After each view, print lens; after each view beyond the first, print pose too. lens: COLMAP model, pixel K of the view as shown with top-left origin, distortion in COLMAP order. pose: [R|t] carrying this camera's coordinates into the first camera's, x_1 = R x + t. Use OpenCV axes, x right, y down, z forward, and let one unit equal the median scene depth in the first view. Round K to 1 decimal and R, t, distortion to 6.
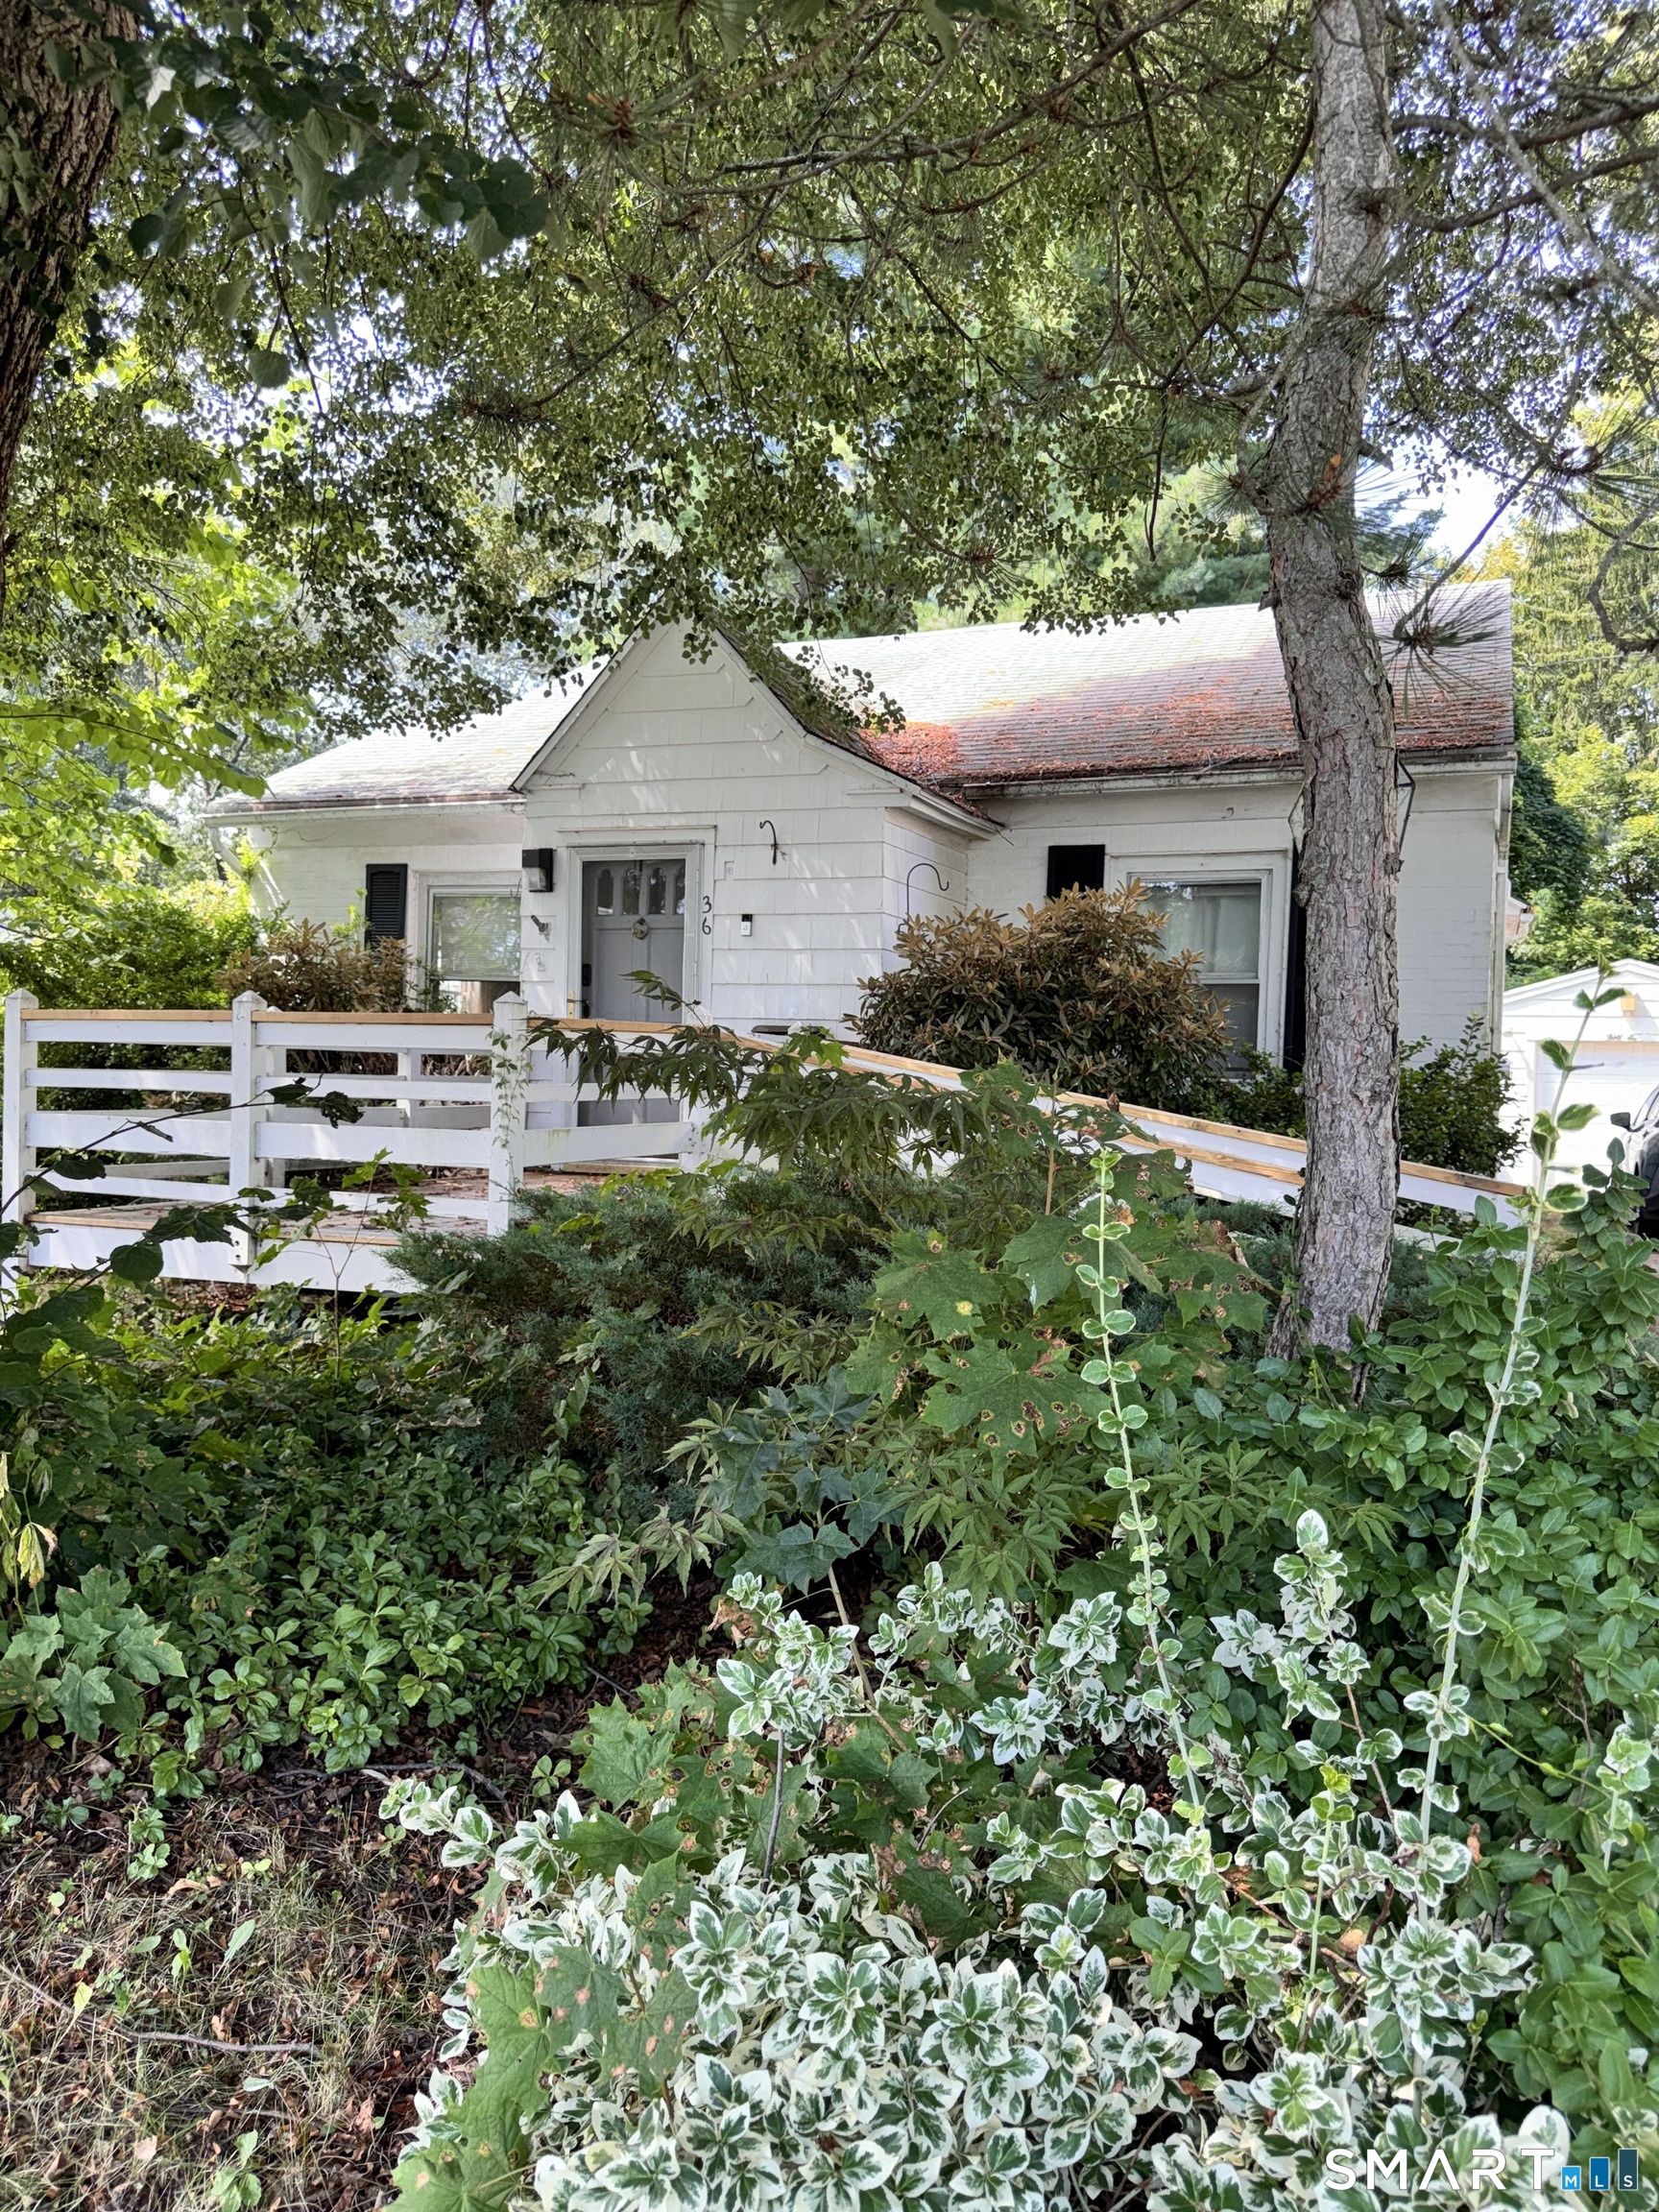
lens RADIAL K [[1635.5, 0, 828.7], [0, 1635.5, 1107.0], [0, 0, 1]] dist [0.003928, 0.000099]
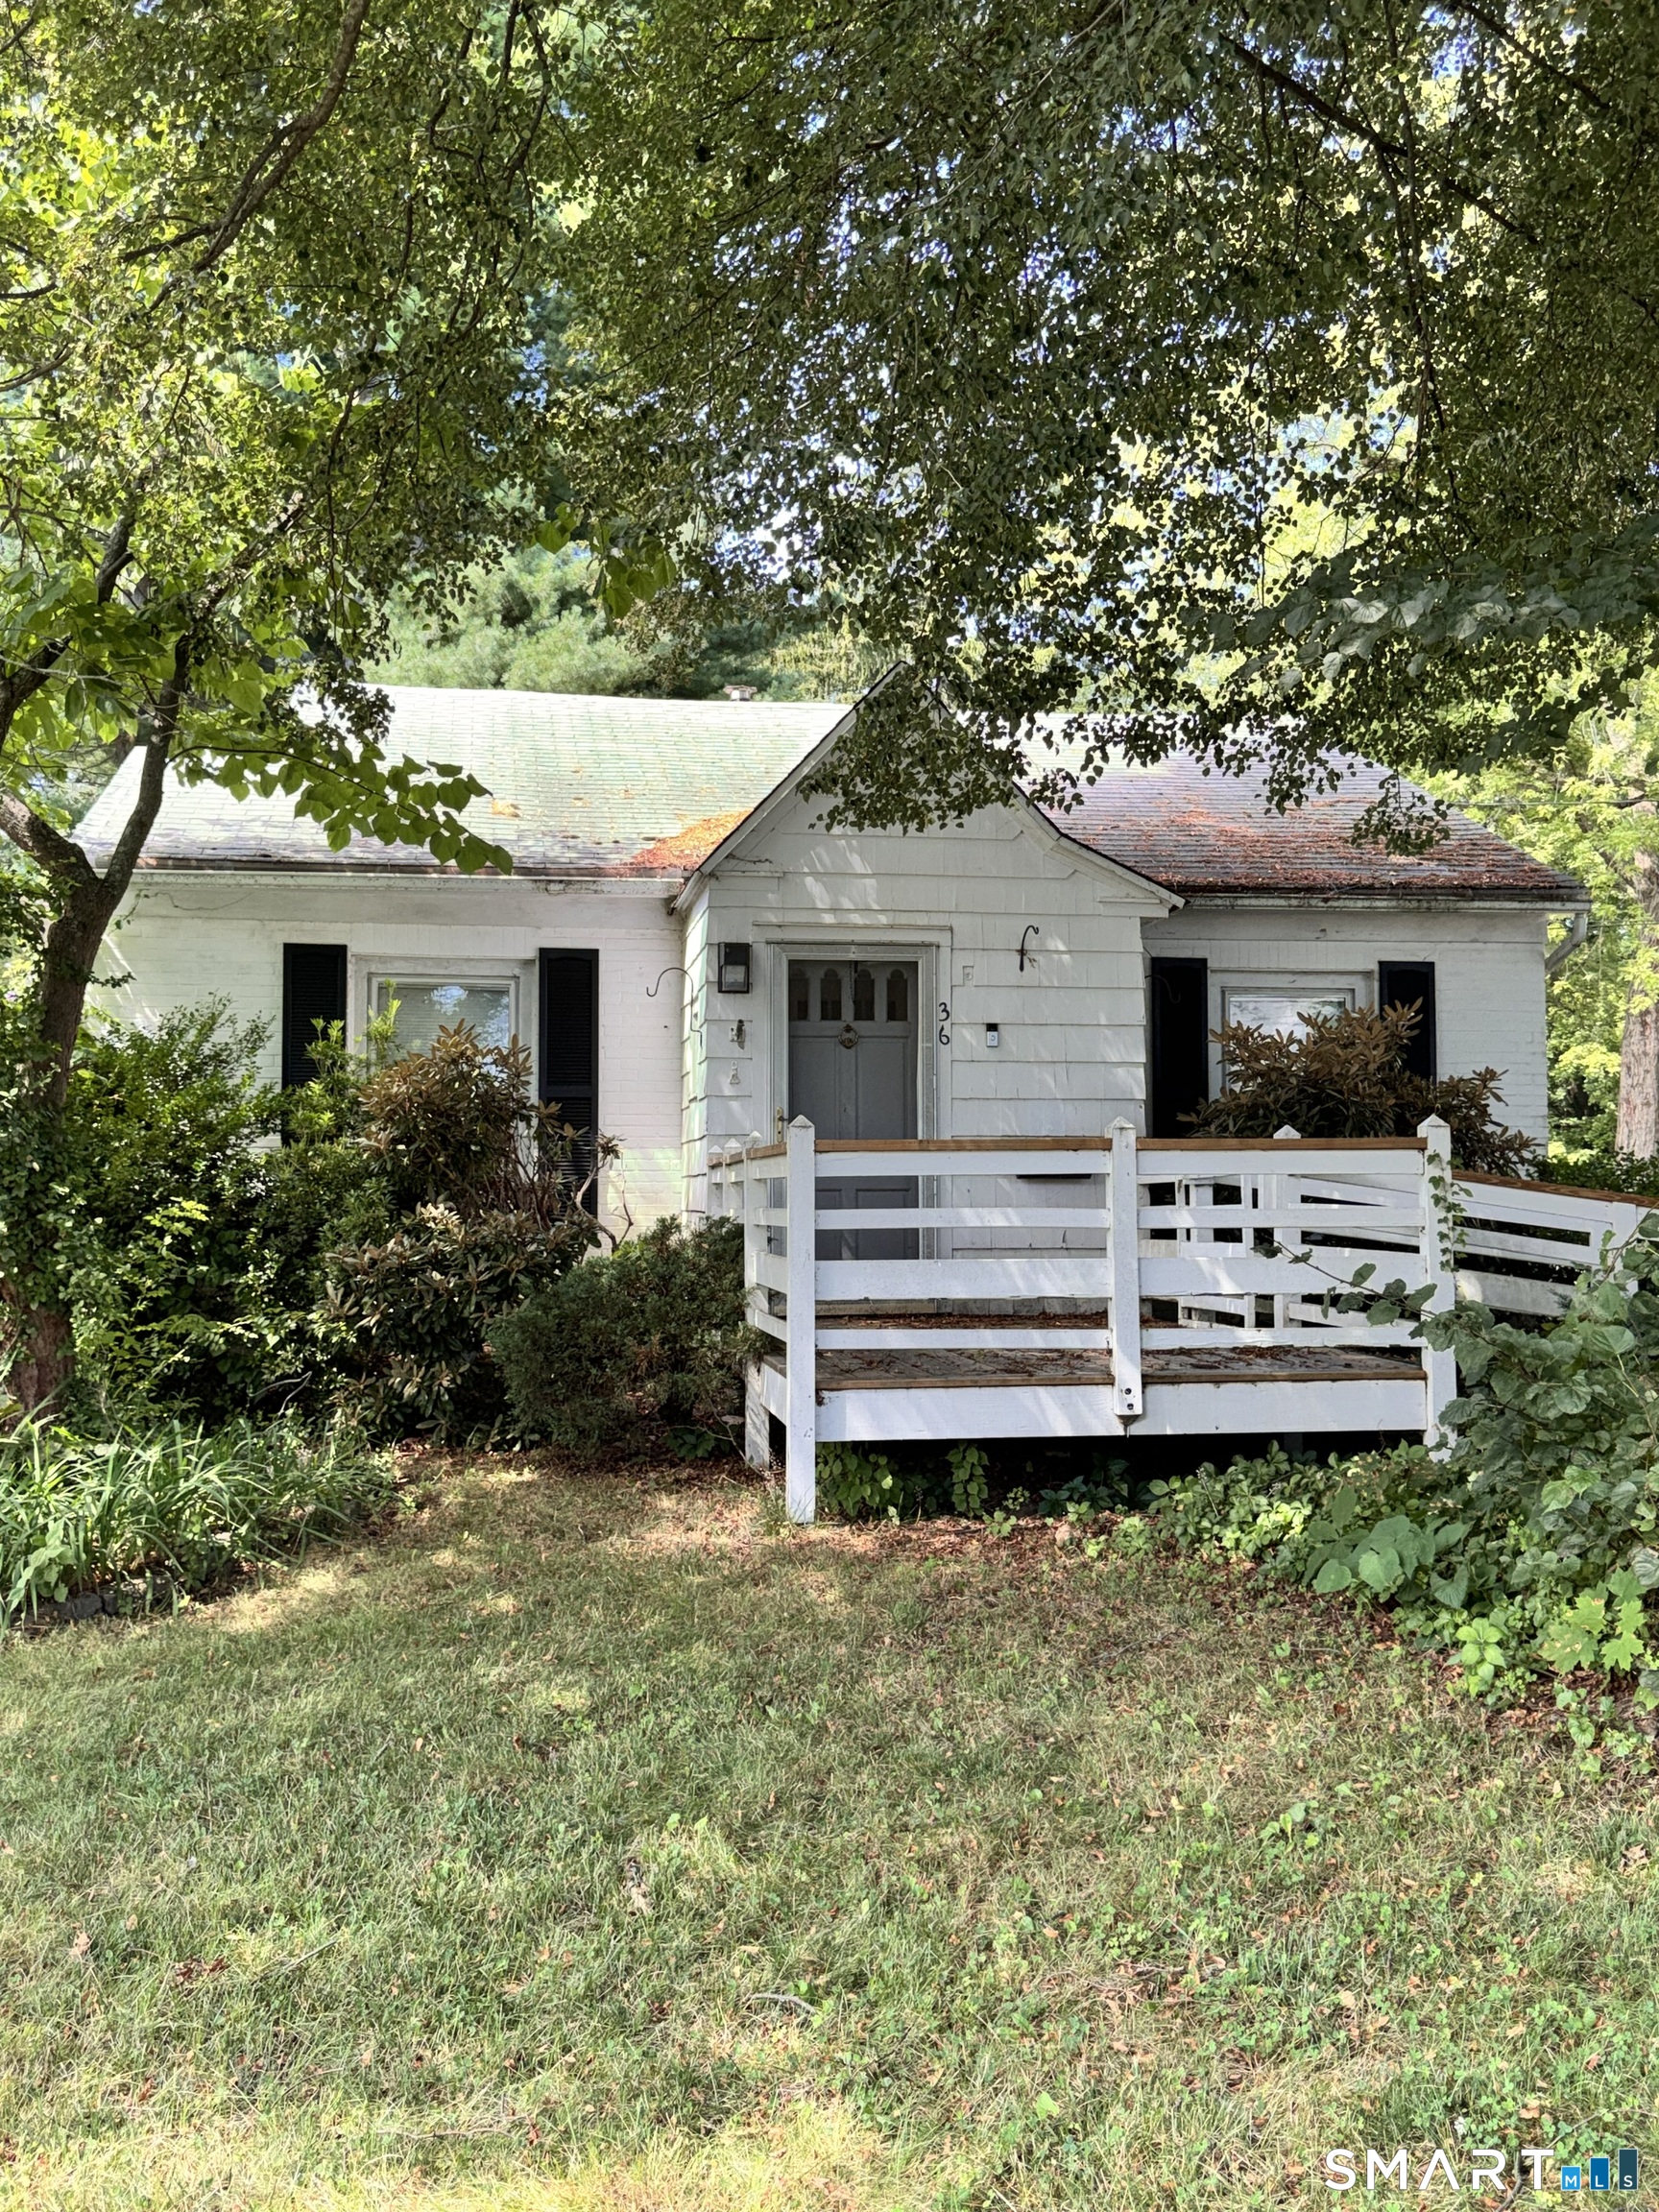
lens RADIAL K [[2039.6, 0, 828.8], [0, 2039.6, 1104.2], [0, 0, 1]] dist [0.001341, 0.000000]
pose [[0.832047, -0.008999, 0.554632, -0.743598], [0.044615, 0.997715, -0.050742, -0.017218], [-0.552908, 0.066965, 0.830547, 0.090802]]
